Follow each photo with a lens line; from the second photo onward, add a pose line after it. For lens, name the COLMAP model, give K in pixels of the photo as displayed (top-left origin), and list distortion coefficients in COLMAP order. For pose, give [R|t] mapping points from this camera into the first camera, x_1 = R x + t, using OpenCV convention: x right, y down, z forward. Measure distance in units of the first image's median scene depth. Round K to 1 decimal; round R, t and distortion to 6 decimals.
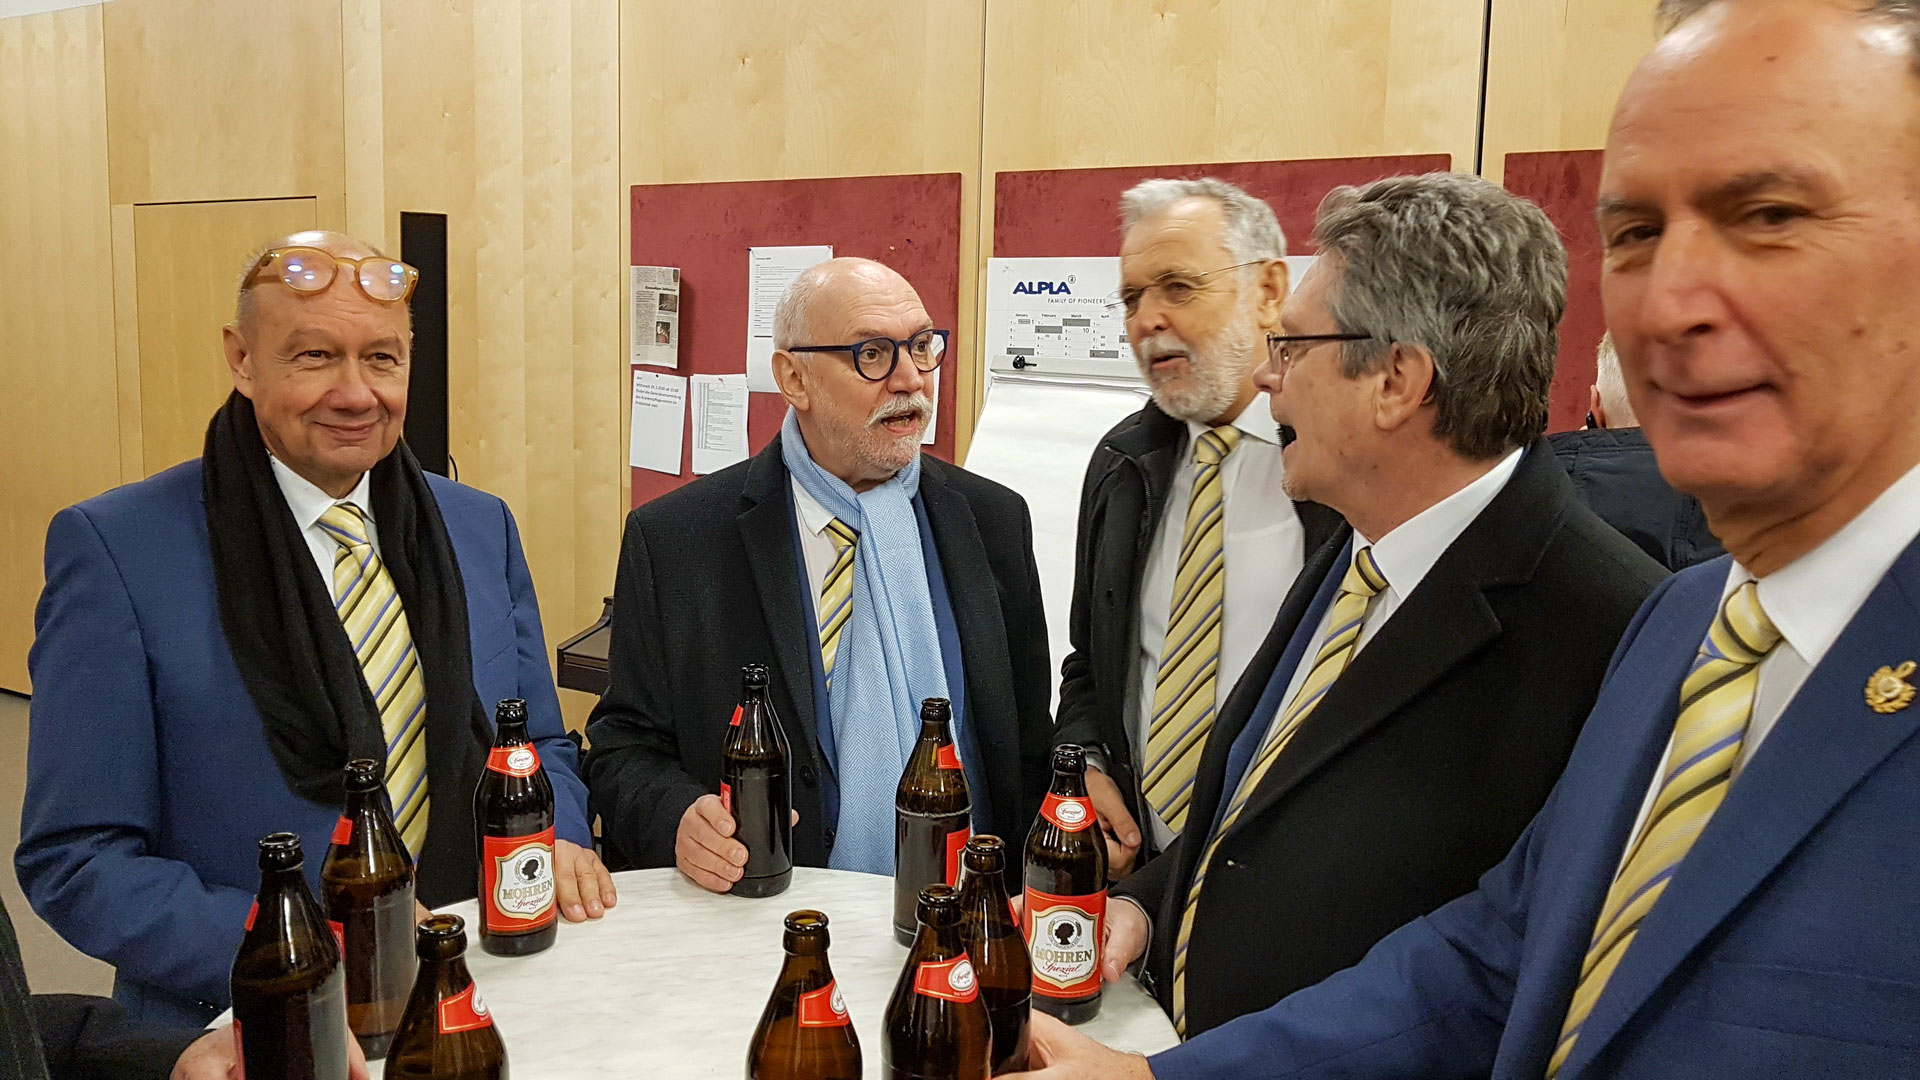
lens RADIAL K [[1431.1, 0, 960.0], [0, 1431.1, 540.0], [0, 0, 1]] dist [-0.008535, -0.003452]
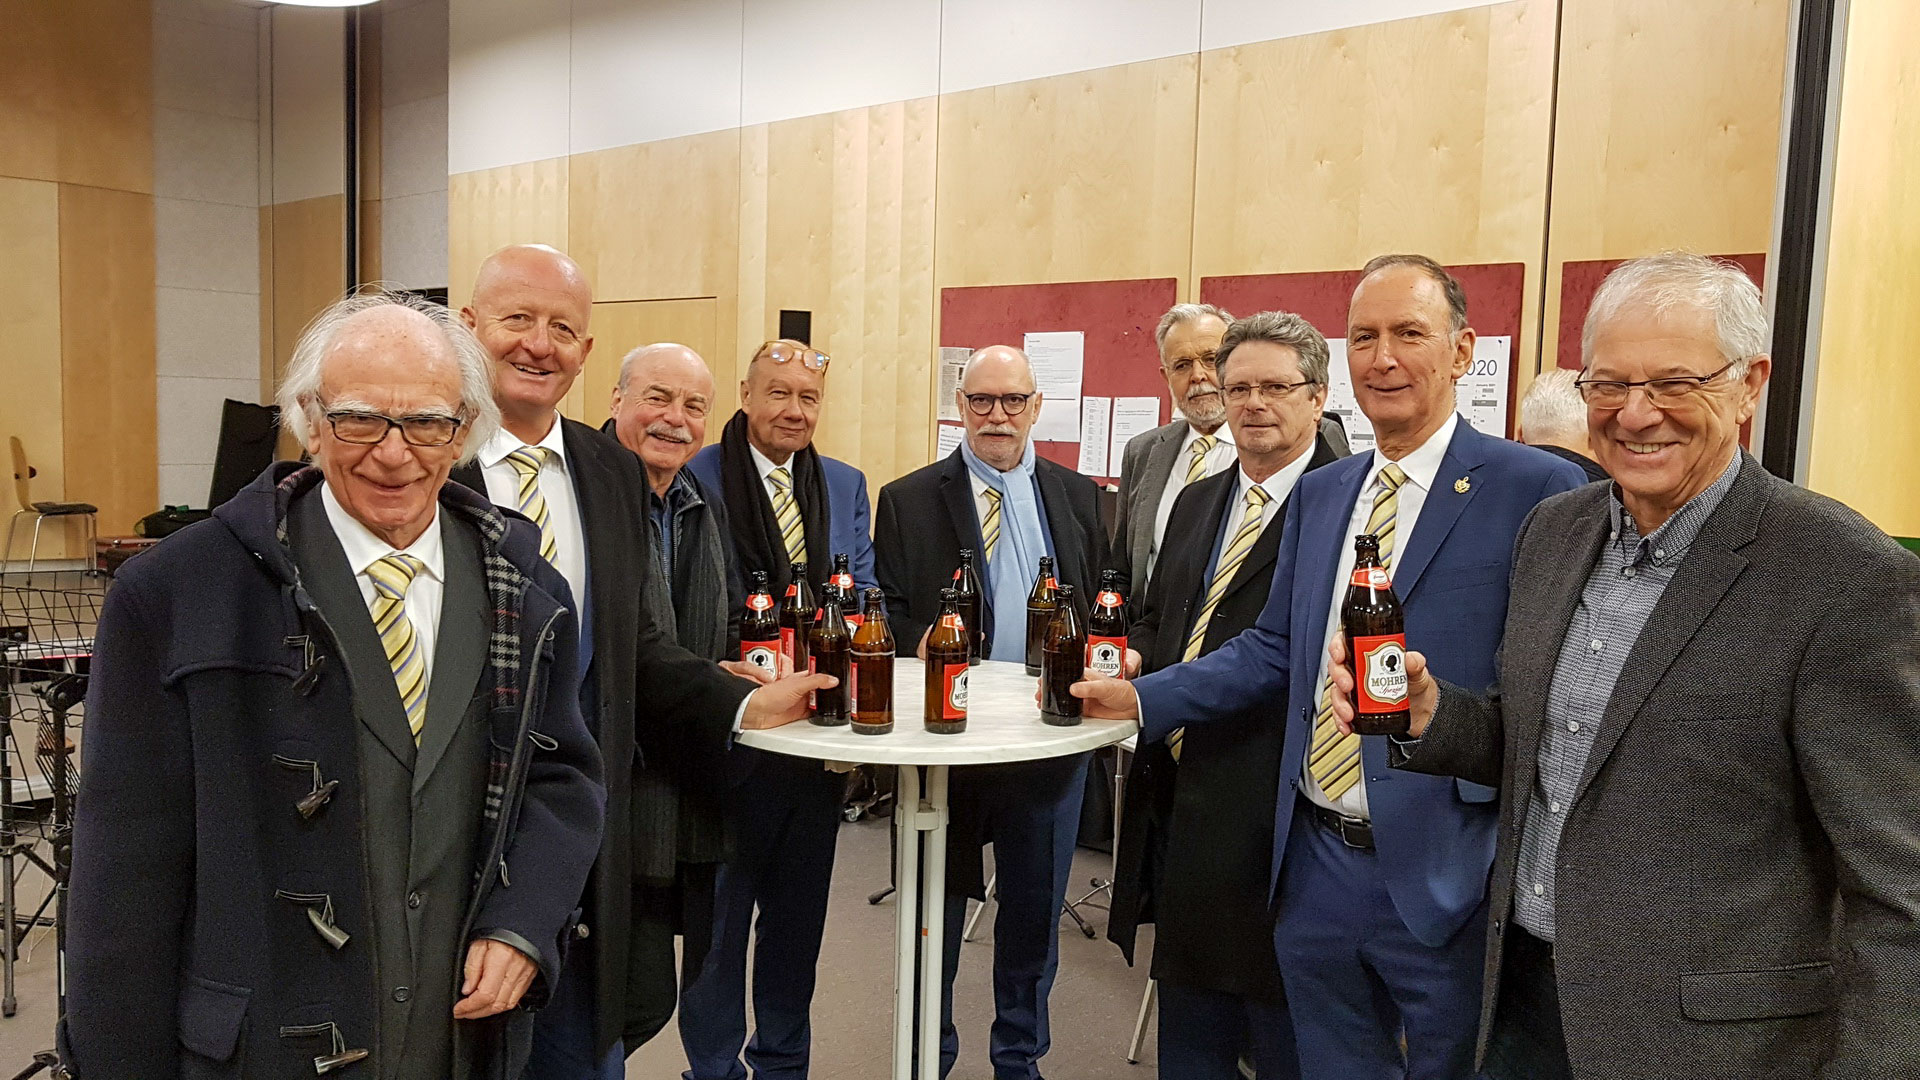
lens RADIAL K [[1431.1, 0, 960.0], [0, 1431.1, 540.0], [0, 0, 1]] dist [-0.008535, -0.003452]
pose [[0.975135, 0.021382, -0.220577, 0.098139], [-0.032199, 0.998443, -0.045560, 0.055392], [0.219259, 0.051529, 0.974305, -0.327443]]
